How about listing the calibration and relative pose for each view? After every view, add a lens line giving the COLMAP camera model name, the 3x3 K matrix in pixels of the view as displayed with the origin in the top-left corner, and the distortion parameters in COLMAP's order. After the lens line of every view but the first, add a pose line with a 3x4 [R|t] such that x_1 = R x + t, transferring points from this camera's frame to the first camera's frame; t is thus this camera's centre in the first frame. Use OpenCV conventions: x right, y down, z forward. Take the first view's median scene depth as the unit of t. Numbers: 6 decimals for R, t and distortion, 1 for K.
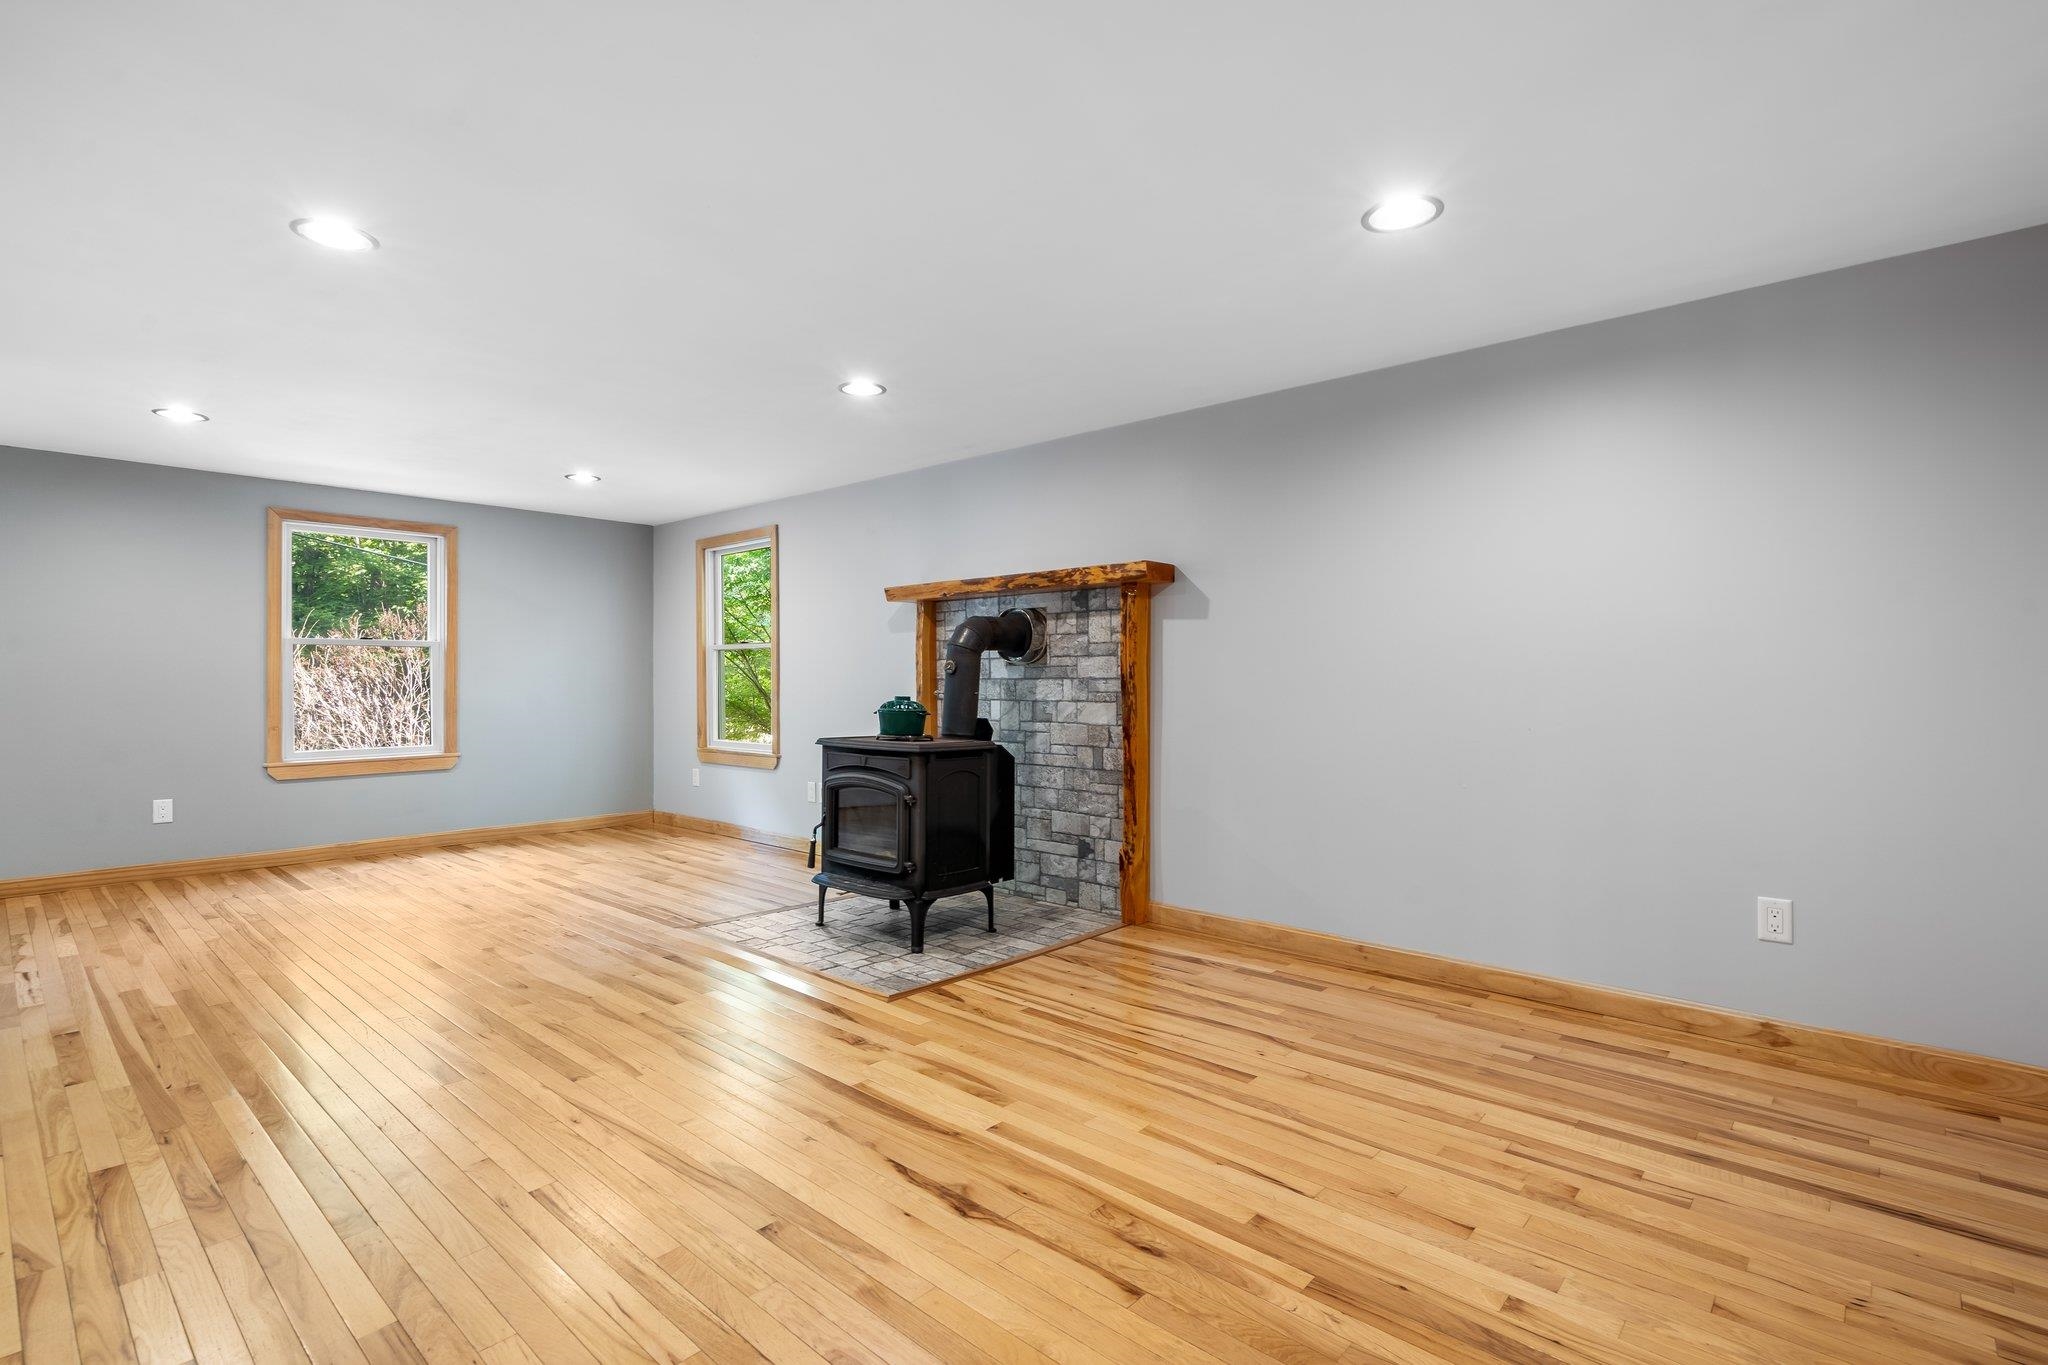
lens RADIAL K [[944.4, 0, 1024.2], [0, 944.4, 686.7], [0, 0, 1]] dist [0.000075, 0.000160]
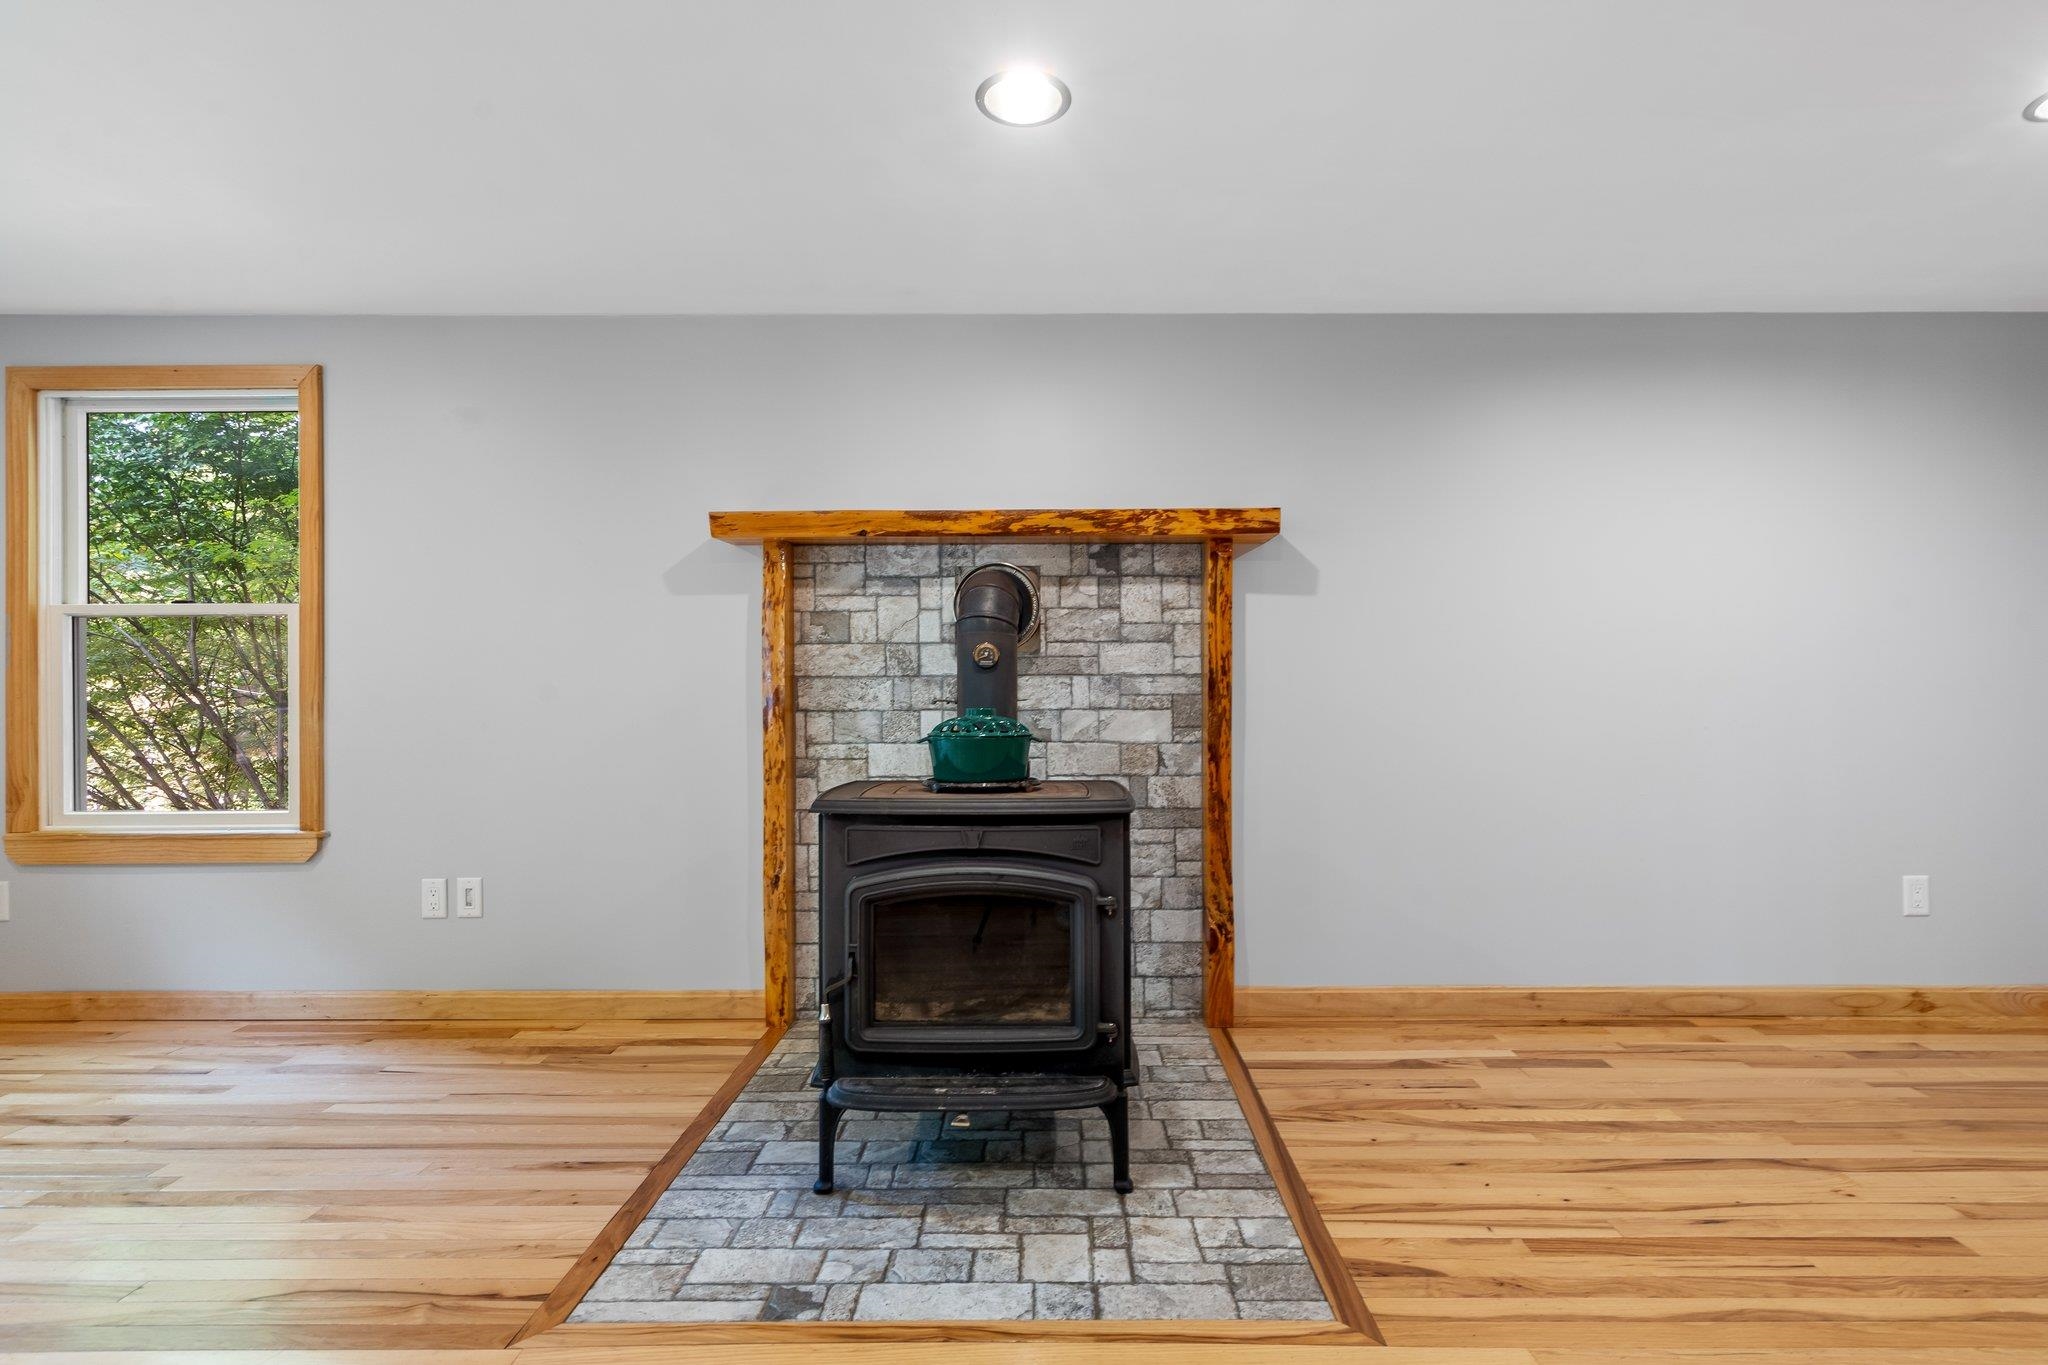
lens RADIAL K [[944.4, 0, 1039.6], [0, 944.4, 669.5], [0, 0, 1]] dist [0.000075, 0.000160]
pose [[0.749941, 0.000555, 0.661505, -0.451847], [0.007970, 0.999919, -0.009874, -0.006795], [-0.661457, 0.012677, 0.749876, 0.564605]]
